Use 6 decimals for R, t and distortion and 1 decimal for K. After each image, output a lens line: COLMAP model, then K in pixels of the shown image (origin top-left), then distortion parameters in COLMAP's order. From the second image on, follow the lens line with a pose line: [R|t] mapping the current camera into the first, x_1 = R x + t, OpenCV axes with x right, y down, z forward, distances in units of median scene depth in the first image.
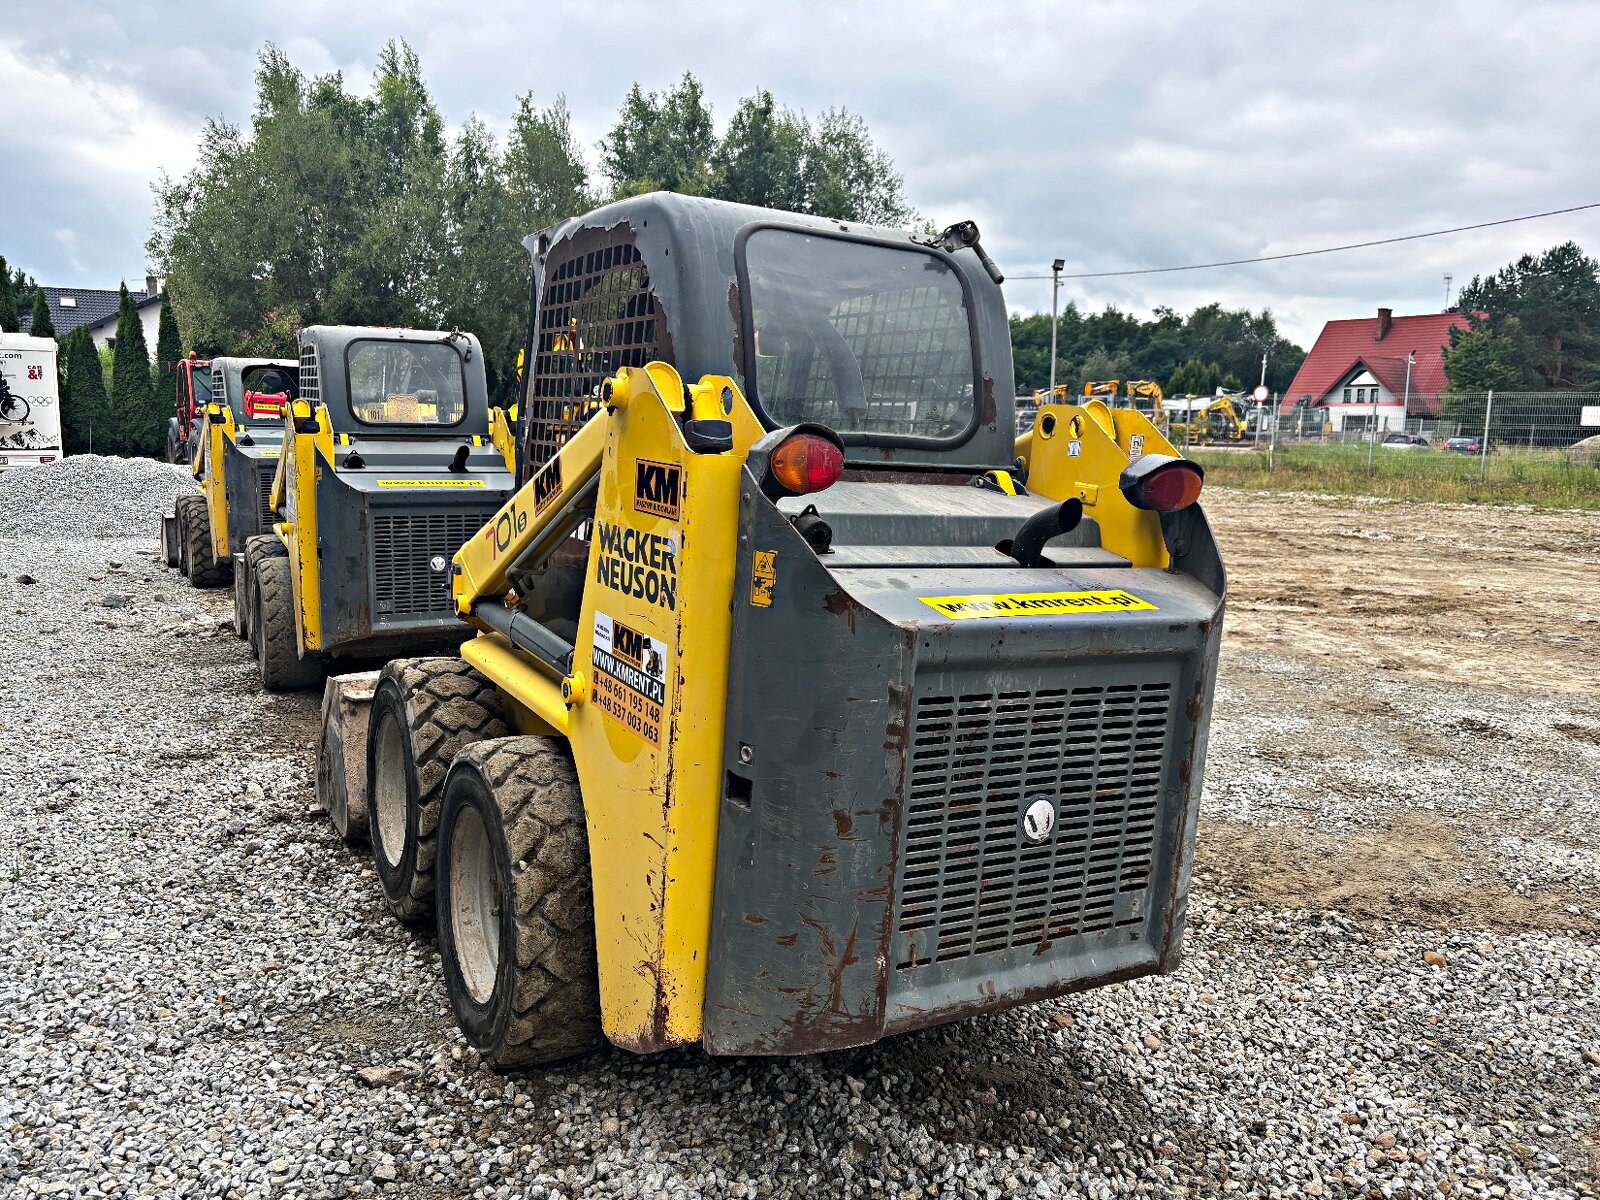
lens RADIAL K [[1224.9, 0, 790.1], [0, 1224.9, 600.7], [0, 0, 1]] dist [0.050594, -0.056951]
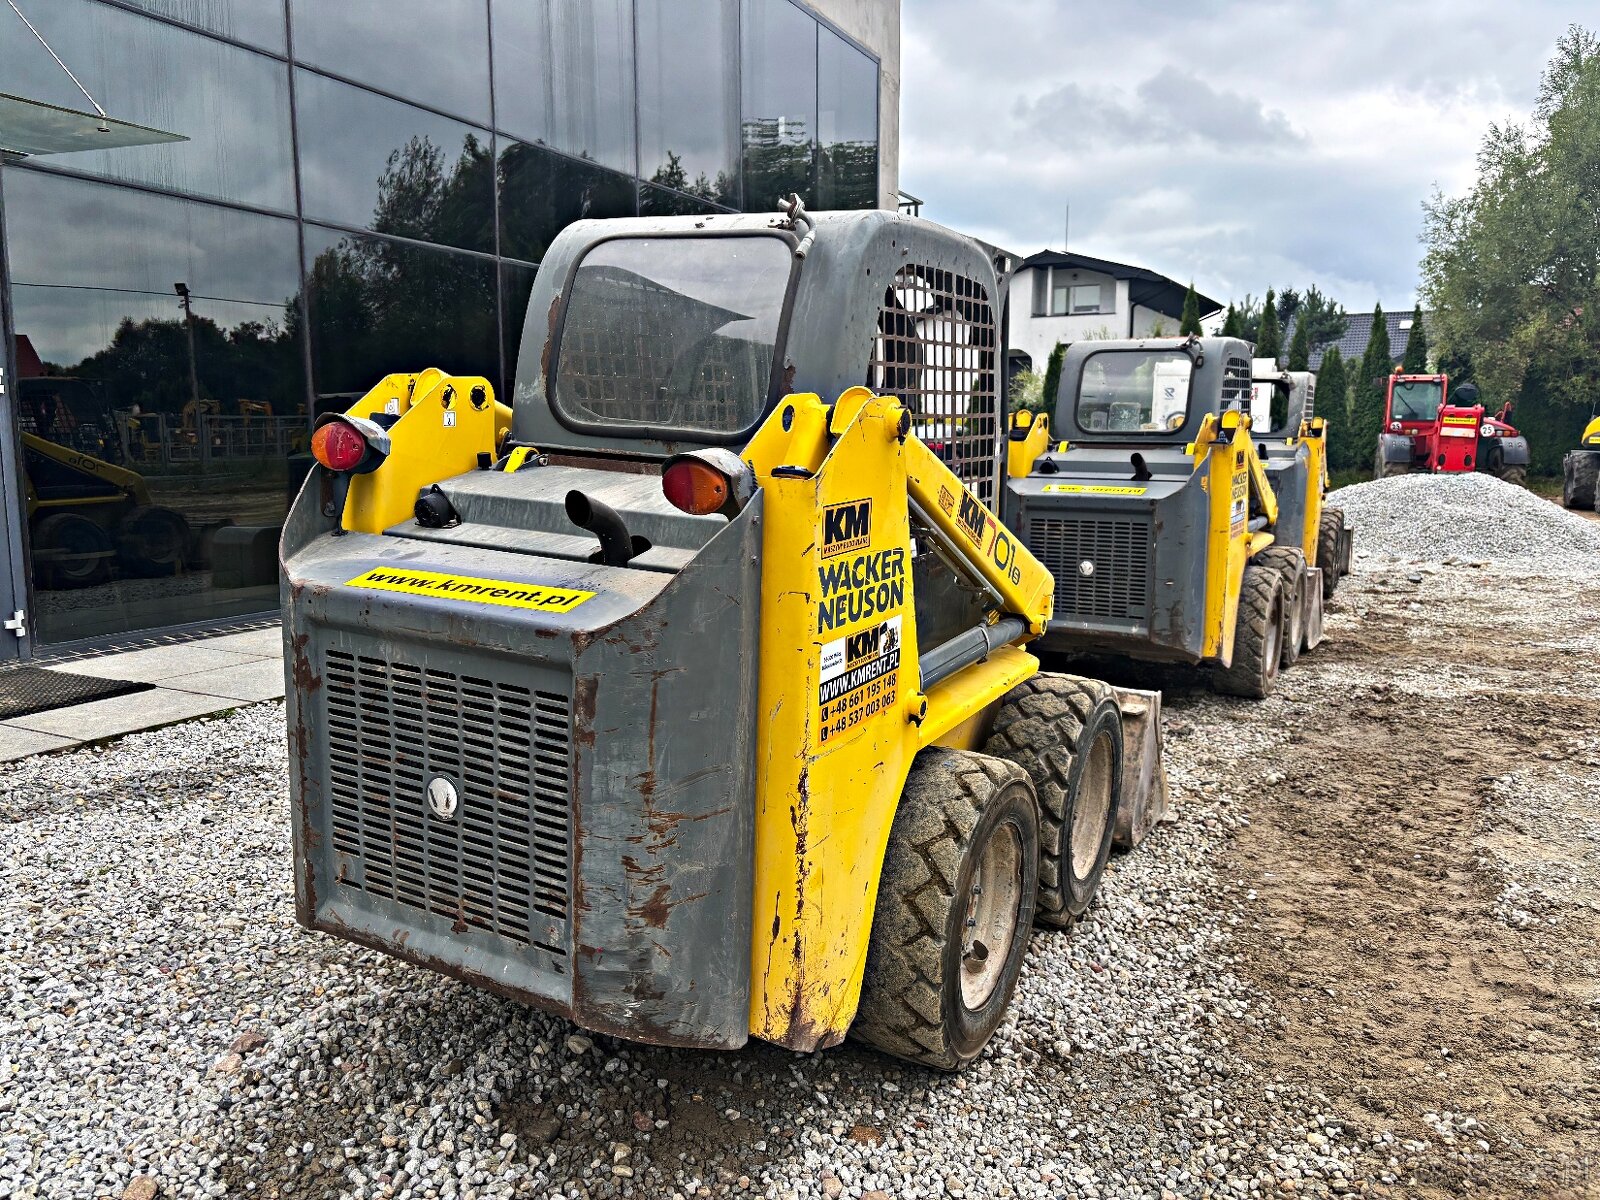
lens RADIAL K [[1224.9, 0, 790.1], [0, 1224.9, 600.7], [0, 0, 1]] dist [0.050594, -0.056951]
pose [[0.521001, 0.112985, -0.846045, 0.854150], [-0.125899, 0.990531, 0.054750, -0.054616], [0.844220, 0.077991, 0.530293, 0.487220]]
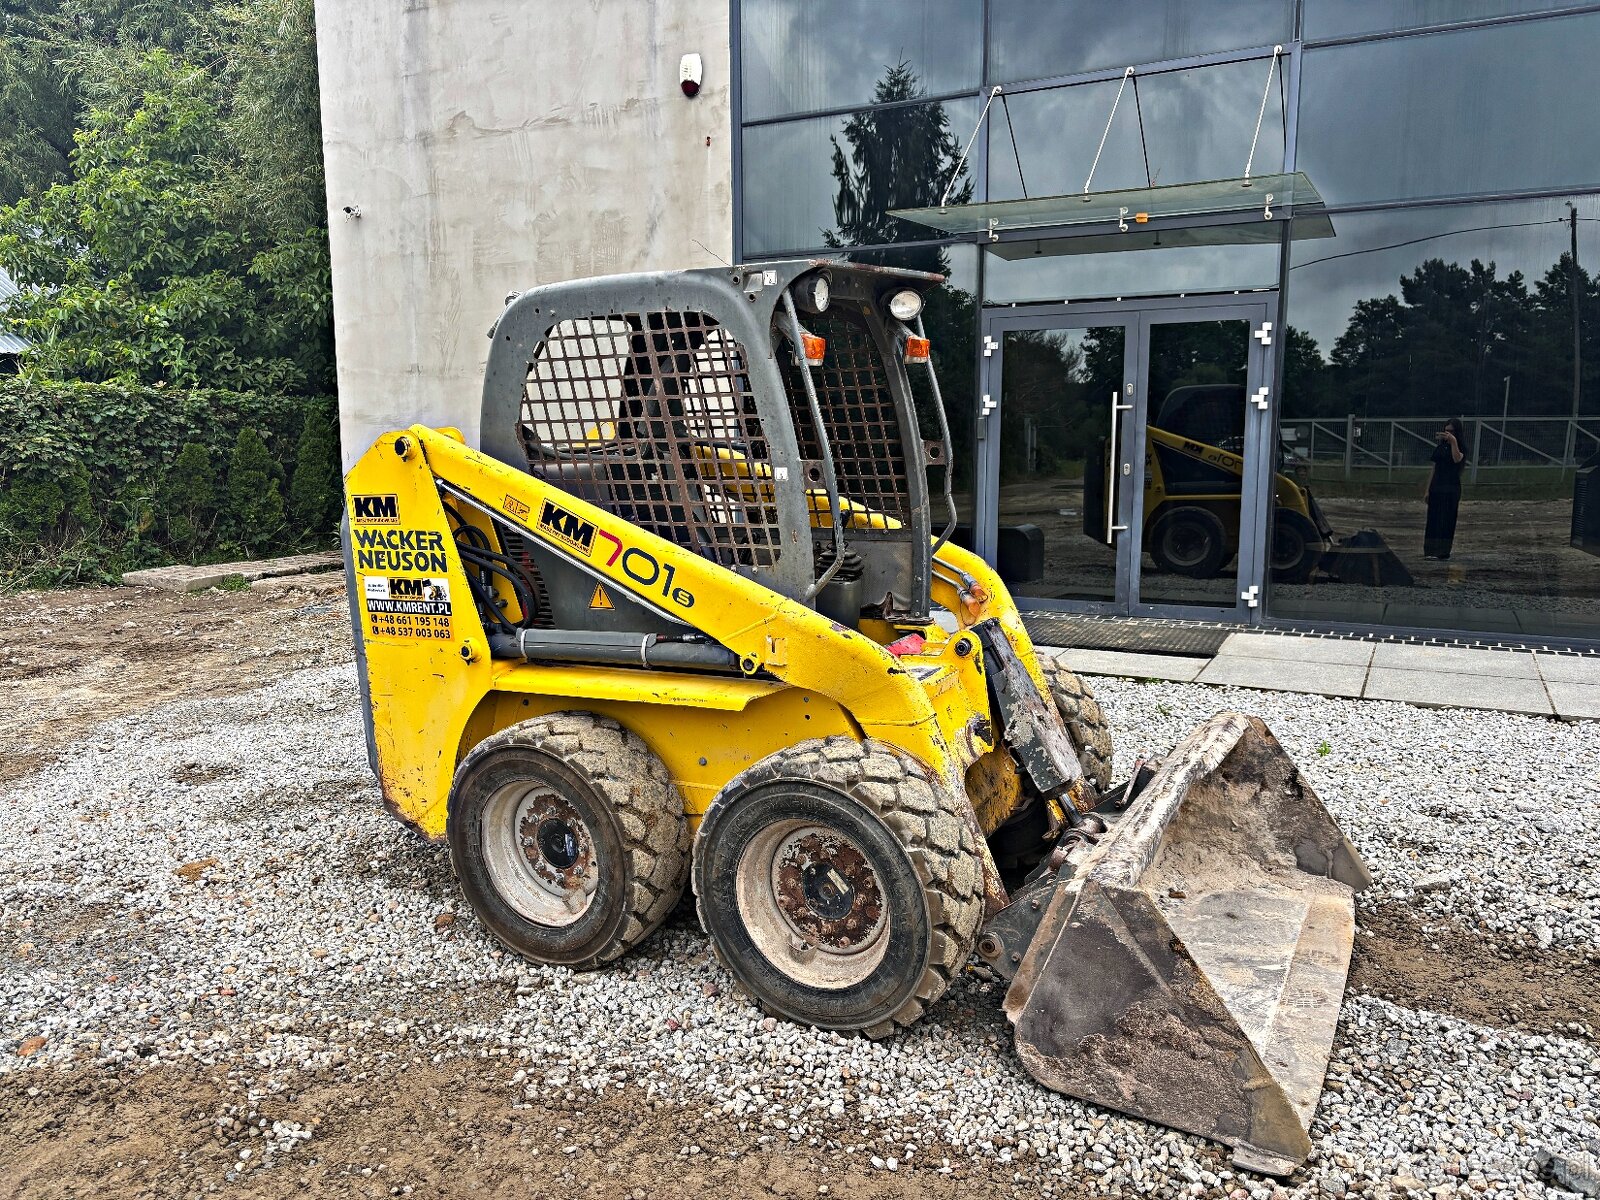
lens RADIAL K [[1224.9, 0, 790.1], [0, 1224.9, 600.7], [0, 0, 1]] dist [0.050594, -0.056951]
pose [[-0.865404, 0.067665, -0.496485, 0.513833], [-0.074256, 0.962581, 0.260621, -0.318383], [0.495542, 0.262410, -0.827997, 2.102479]]
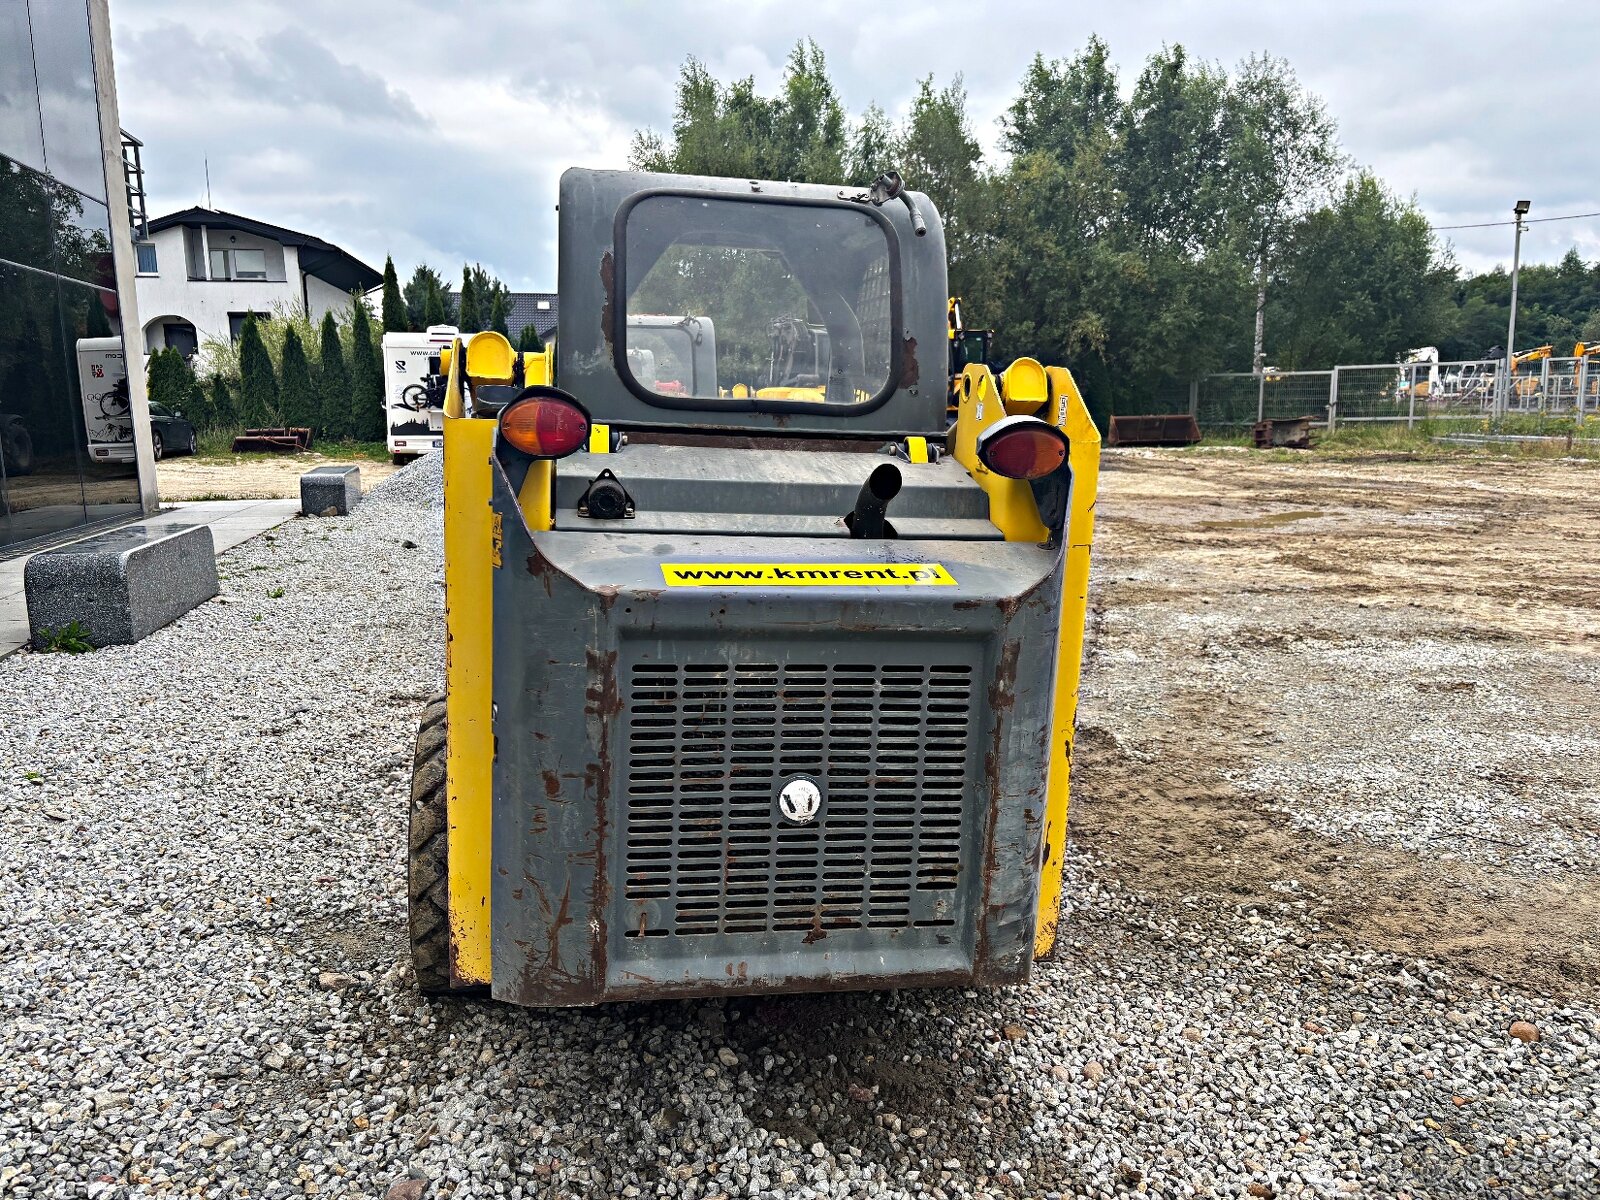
lens RADIAL K [[1224.9, 0, 790.1], [0, 1224.9, 600.7], [0, 0, 1]] dist [0.050594, -0.056951]
pose [[0.940784, 0.035840, -0.337106, 0.361569], [-0.030573, 0.999314, 0.020921, 0.002528], [0.337625, -0.009376, 0.941234, 0.074884]]
